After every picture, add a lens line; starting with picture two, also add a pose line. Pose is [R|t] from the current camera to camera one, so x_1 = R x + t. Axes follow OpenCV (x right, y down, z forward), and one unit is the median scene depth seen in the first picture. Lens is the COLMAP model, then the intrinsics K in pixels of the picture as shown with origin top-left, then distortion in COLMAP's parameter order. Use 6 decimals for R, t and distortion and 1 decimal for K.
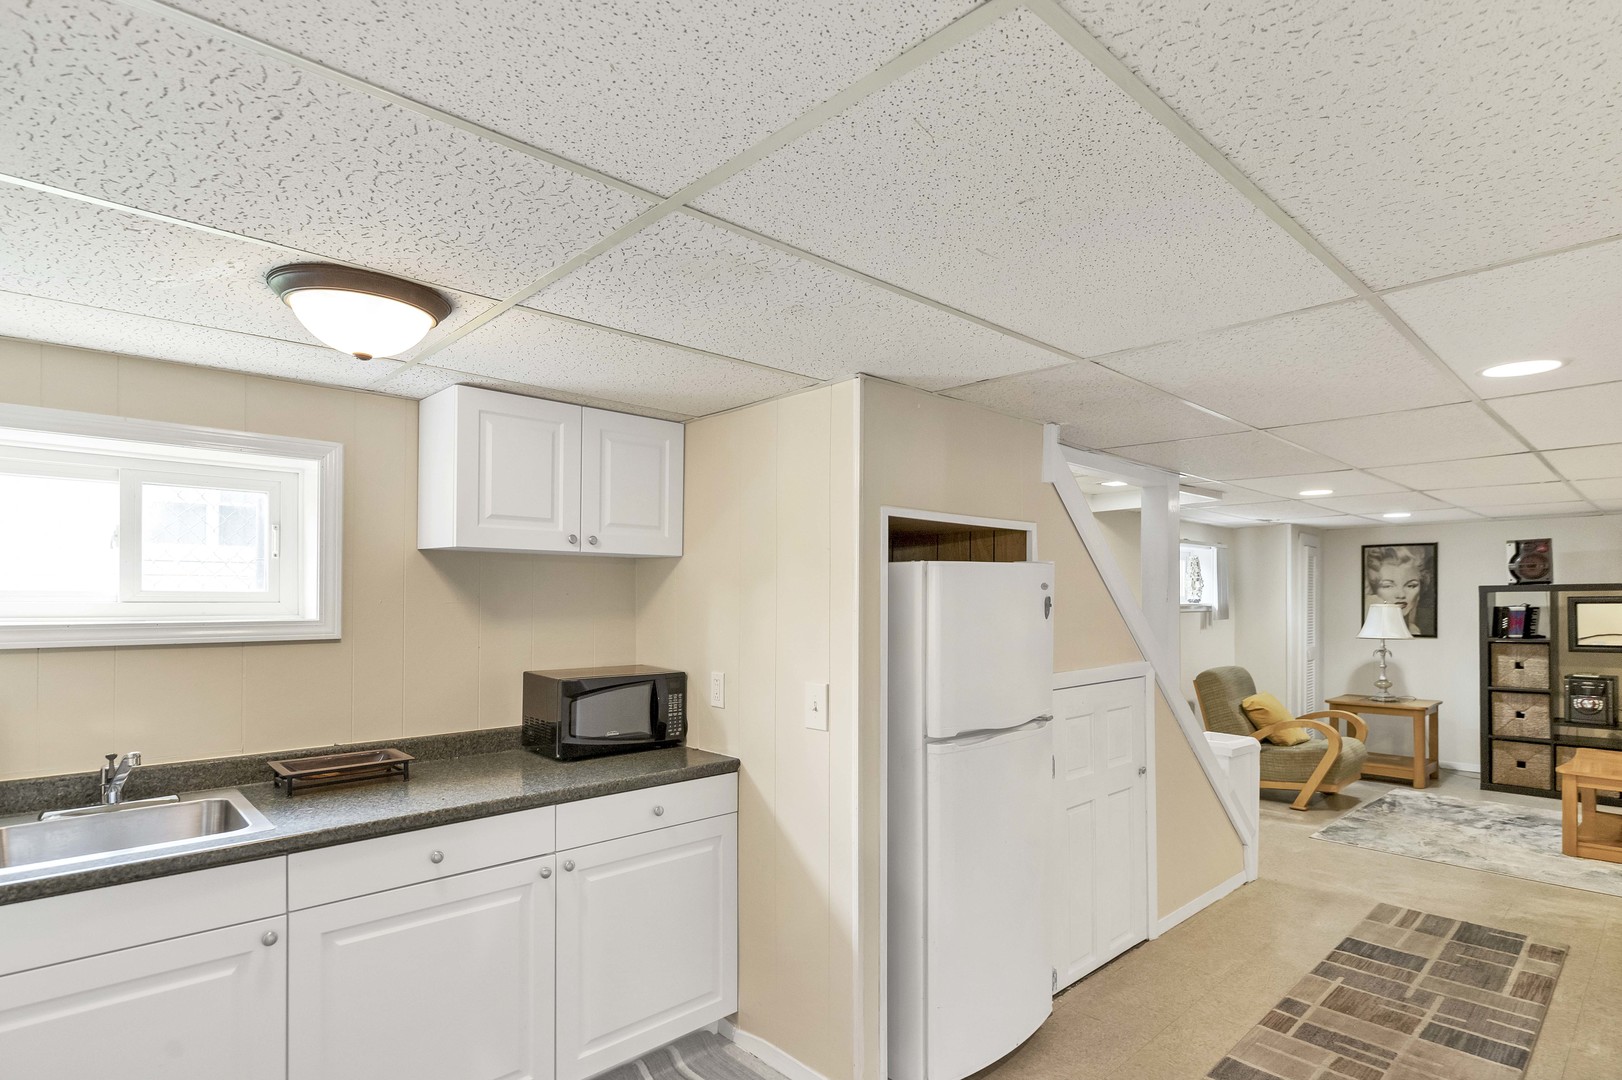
lens RADIAL K [[819.4, 0, 816.1], [0, 819.4, 596.0], [0, 0, 1]] dist [-0.001269, 0.000126]
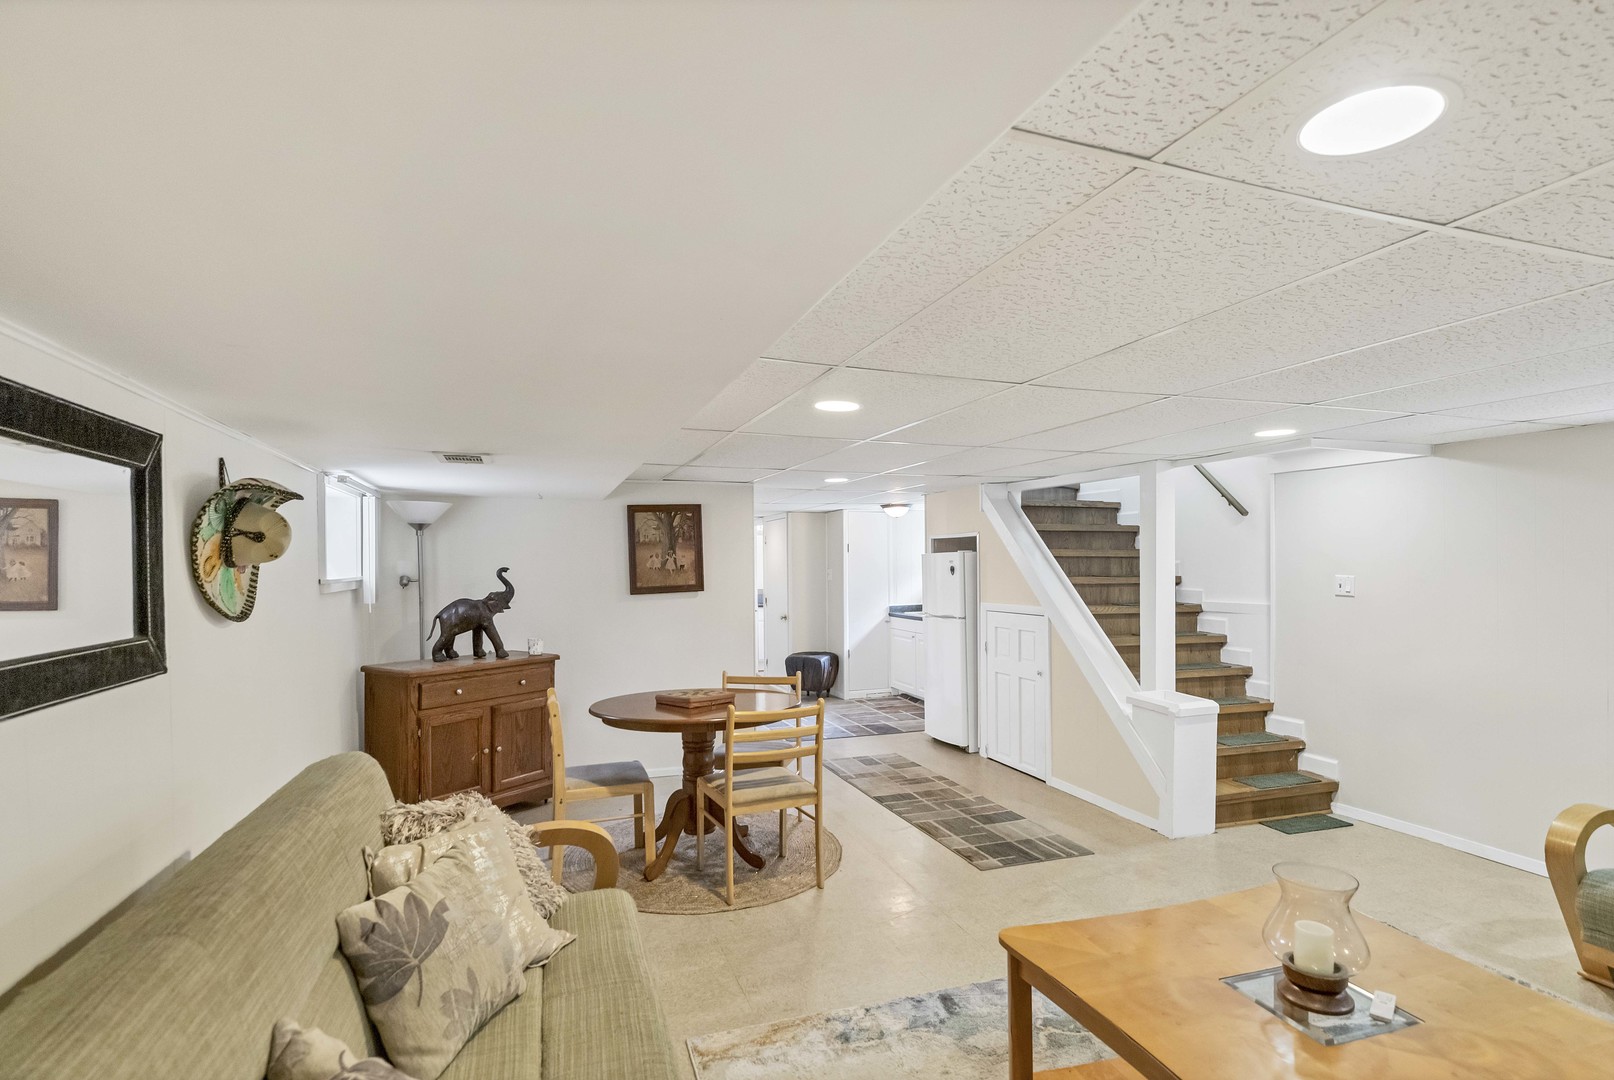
lens RADIAL K [[793.7, 0, 805.5], [0, 793.7, 561.9], [0, 0, 1]] dist [-0.000082, 0.000064]
pose [[-0.408280, 0.001980, -0.912854, 1.163153], [0.007493, 0.999971, -0.001182, -0.005903], [0.912826, -0.007323, -0.408284, 0.701451]]
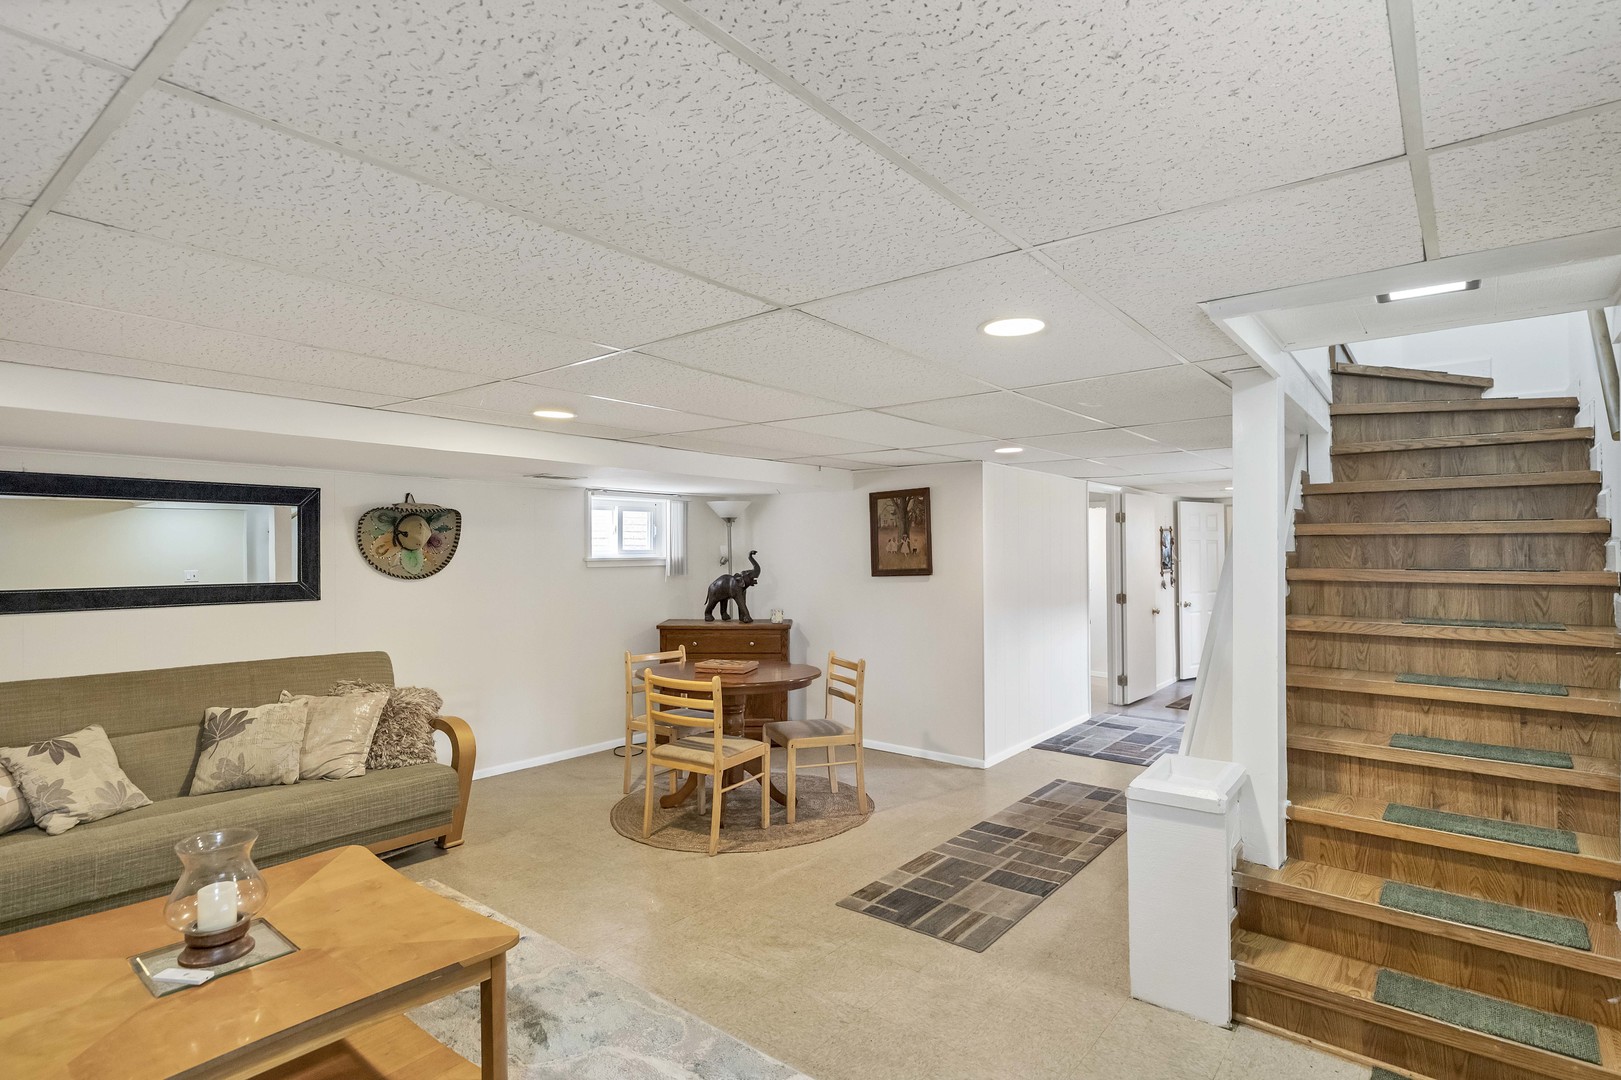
lens RADIAL K [[809.5, 0, 831.6], [0, 809.5, 534.3], [0, 0, 1]] dist [0.004018, 0.001053]
pose [[-0.986964, 0.003378, -0.160905, 0.615220], [0.006838, 0.999757, -0.020958, -0.001943], [0.160795, -0.021785, -0.986747, 1.127855]]
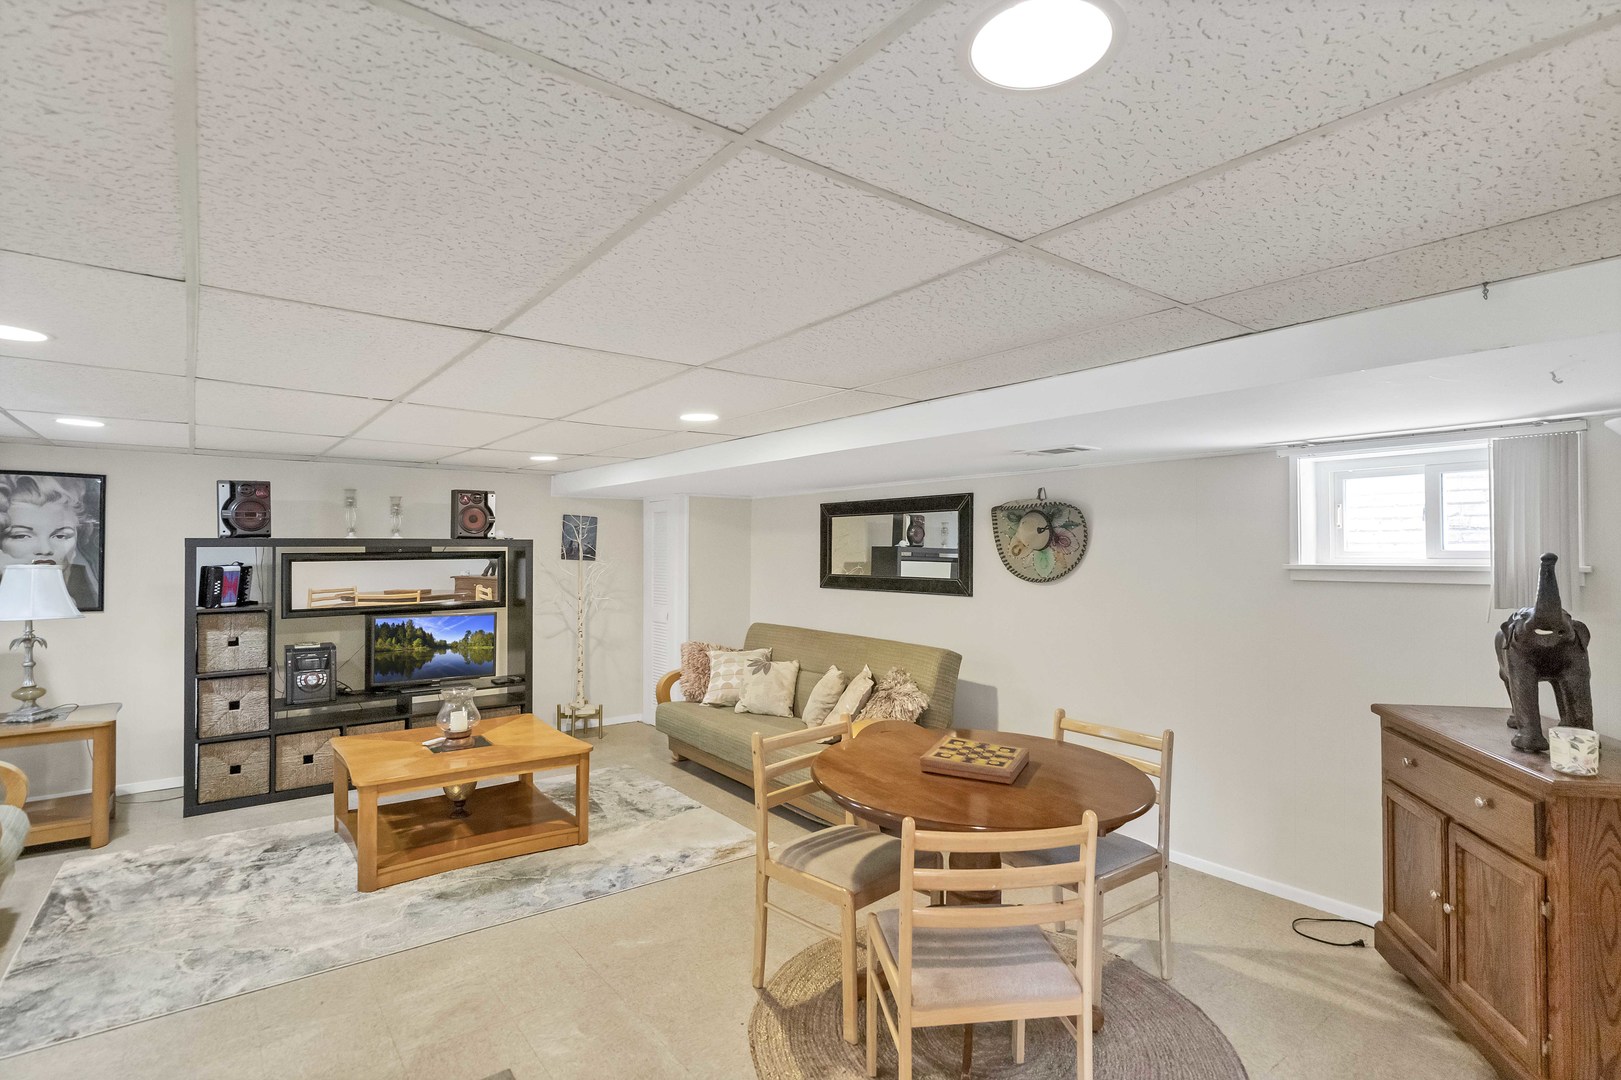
lens RADIAL K [[797.8, 0, 810.5], [0, 797.8, 540.0], [0, 0, 1]] dist [0.000012, 0.000330]
pose [[0.088917, 0.014478, 0.995934, 0.154587], [-0.005703, 0.999885, -0.014026, -0.004304], [-0.996023, -0.004433, 0.088989, 0.393231]]
